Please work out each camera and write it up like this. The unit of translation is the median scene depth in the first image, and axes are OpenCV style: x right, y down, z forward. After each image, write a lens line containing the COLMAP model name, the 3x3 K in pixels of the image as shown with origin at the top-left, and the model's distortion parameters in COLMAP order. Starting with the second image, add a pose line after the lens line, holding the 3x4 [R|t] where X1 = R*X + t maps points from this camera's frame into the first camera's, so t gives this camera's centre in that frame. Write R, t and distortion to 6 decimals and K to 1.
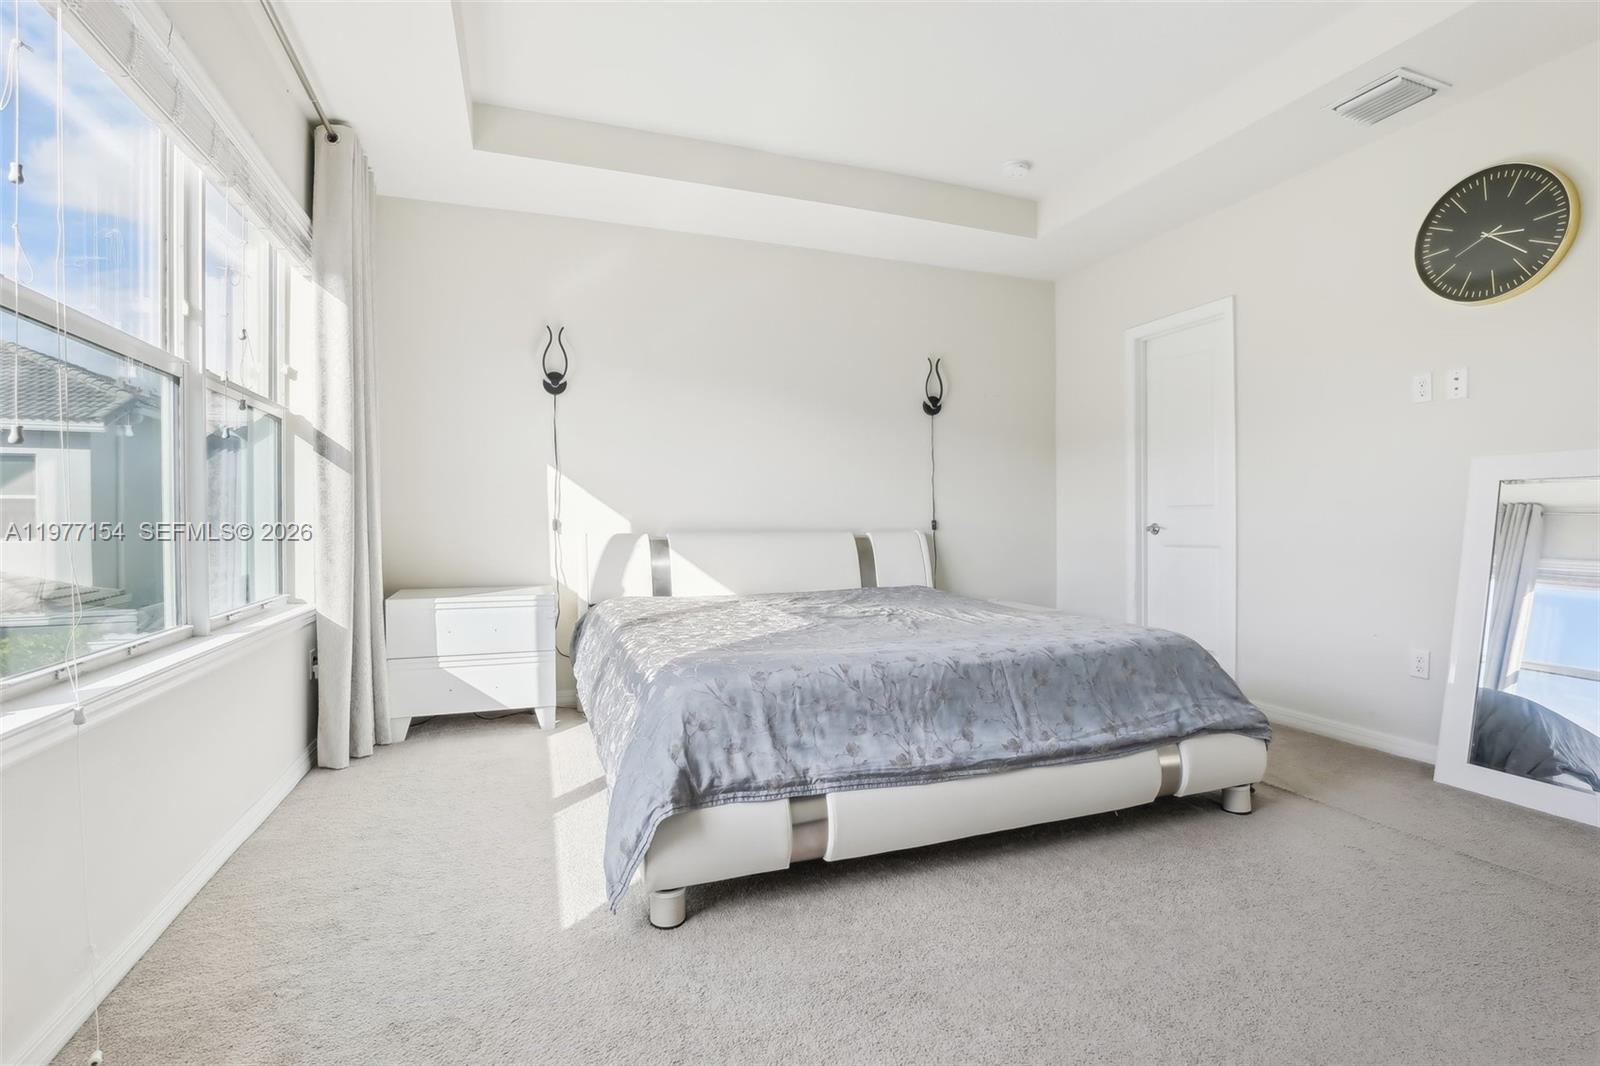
lens RADIAL K [[737.8, 0, 809.9], [0, 737.8, 526.6], [0, 0, 1]] dist [-0.033405, -0.000013]
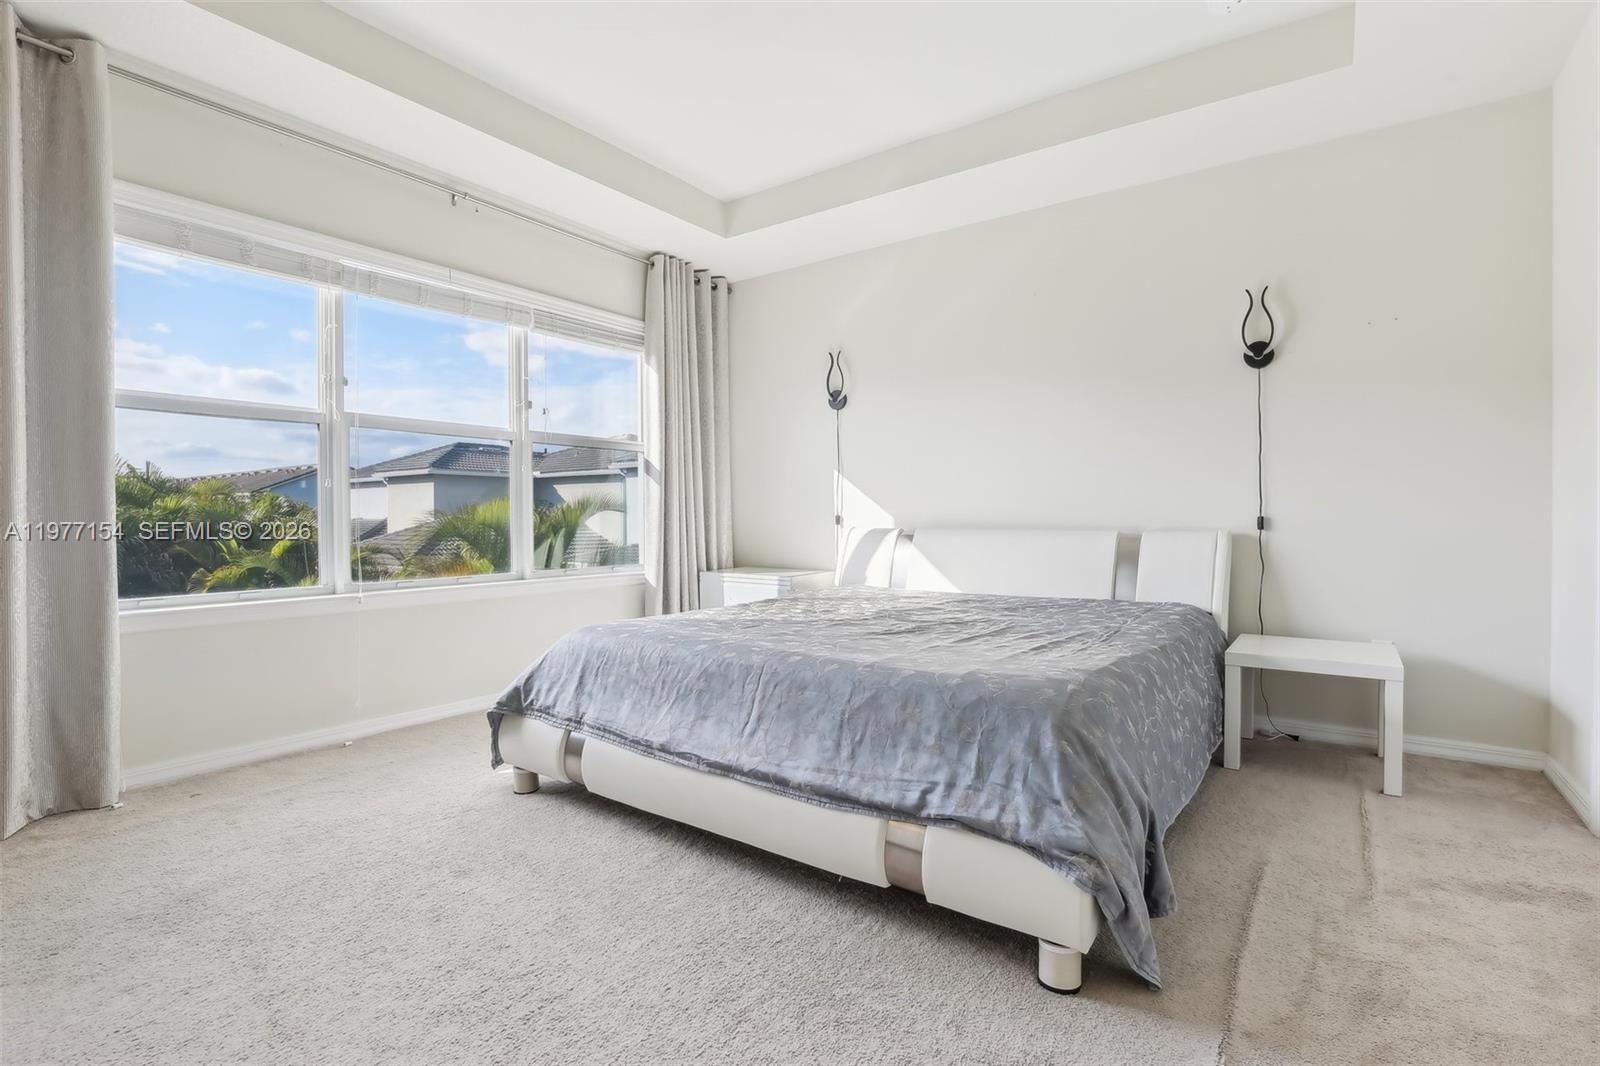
lens RADIAL K [[760.2, 0, 805.3], [0, 760.2, 508.8], [0, 0, 1]] dist [-0.001160, -0.000050]
pose [[0.555037, -0.002739, -0.831821, 0.877046], [-0.005714, 0.999958, -0.007106, -0.013998], [0.831806, 0.008697, 0.554999, 0.384545]]
